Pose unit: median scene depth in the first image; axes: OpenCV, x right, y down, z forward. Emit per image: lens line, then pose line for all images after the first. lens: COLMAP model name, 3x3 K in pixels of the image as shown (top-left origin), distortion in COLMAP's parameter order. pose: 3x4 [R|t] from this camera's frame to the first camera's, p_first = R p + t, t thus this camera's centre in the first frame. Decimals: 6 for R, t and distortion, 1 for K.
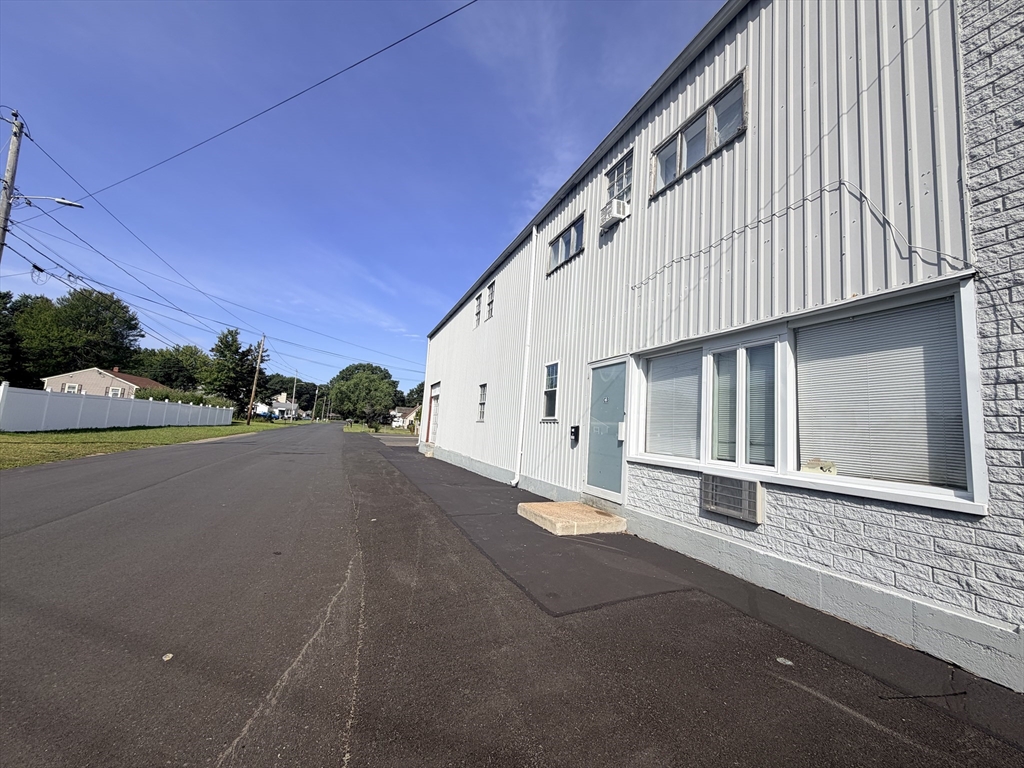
lens RADIAL K [[407.7, 0, 507.9], [0, 407.7, 383.8], [0, 0, 1]] dist [0.001877, -0.000425]
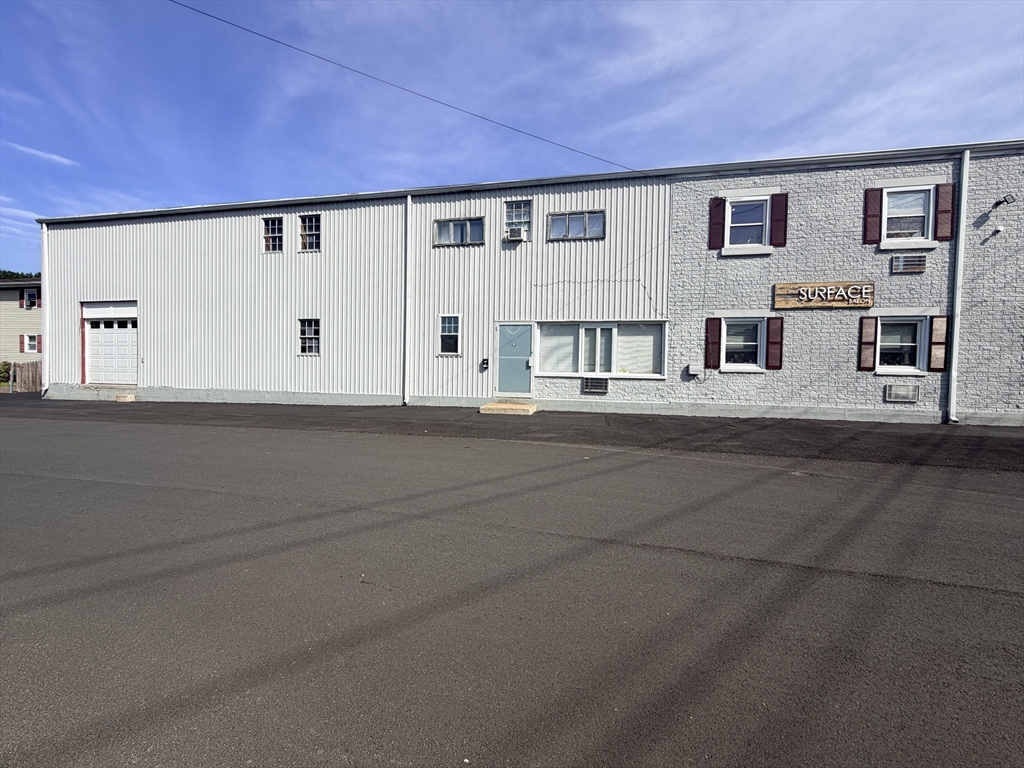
lens RADIAL K [[407.7, 0, 506.7], [0, 407.7, 381.0], [0, 0, 1]] dist [0.001877, -0.000425]
pose [[0.542127, -0.080412, 0.836440, -1.358815], [-0.075157, 0.986781, 0.143577, -0.059088], [-0.836929, -0.140701, 0.528917, 0.056671]]
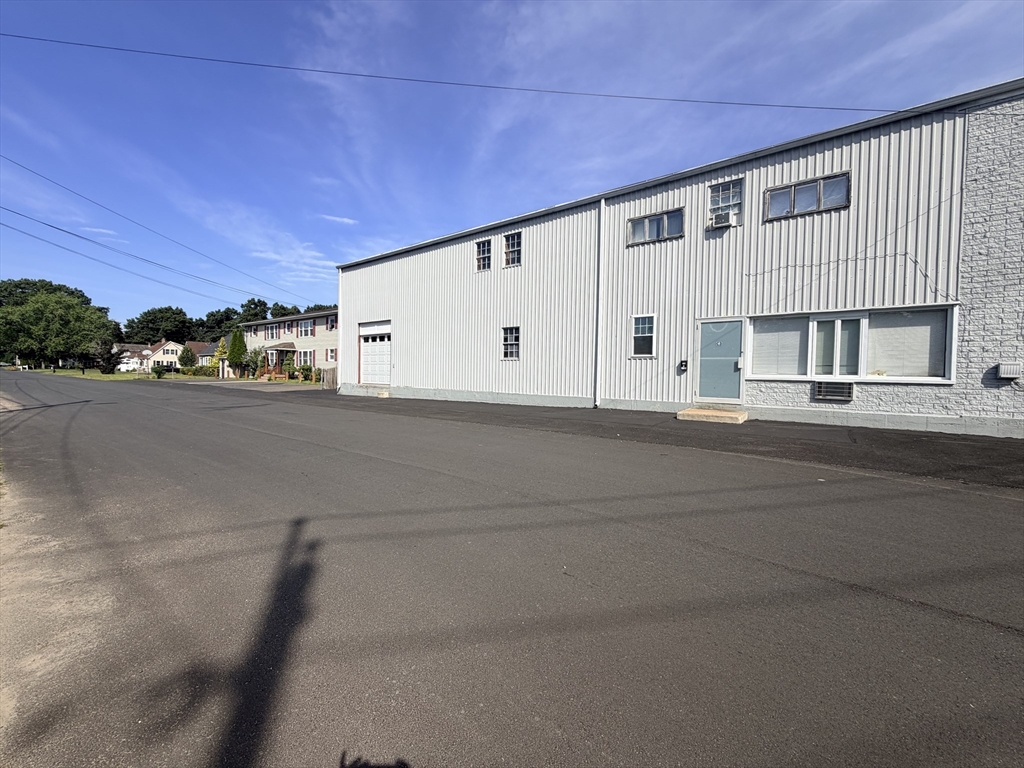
lens RADIAL K [[407.7, 0, 507.1], [0, 407.7, 383.3], [0, 0, 1]] dist [0.001877, -0.000425]
pose [[0.853076, -0.072751, 0.516690, -1.376960], [-0.014372, 0.986581, 0.162641, -0.058286], [-0.521589, -0.146171, 0.840583, 0.066705]]
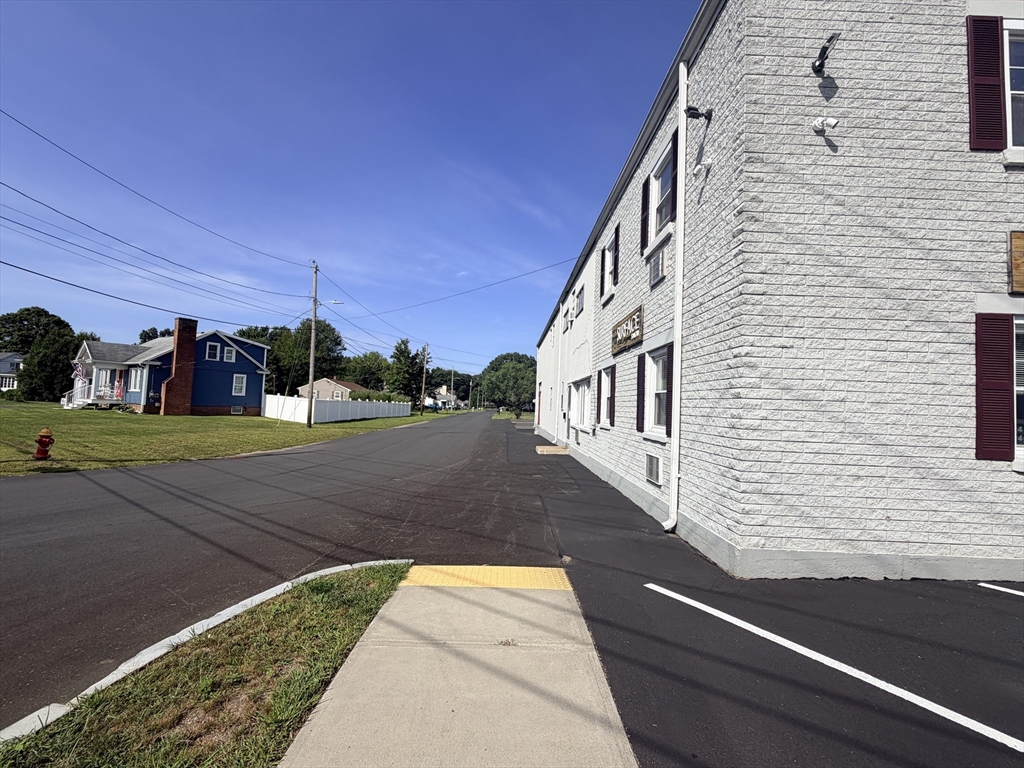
lens RADIAL K [[442.8, 0, 511.6], [0, 442.8, 383.7], [0, 0, 1]] dist [0.002577, 0.000038]
pose [[0.937470, -0.050766, -0.344345, 0.841660], [0.064893, 0.997453, 0.029618, -0.160963], [0.341964, -0.050112, 0.938376, -1.518277]]
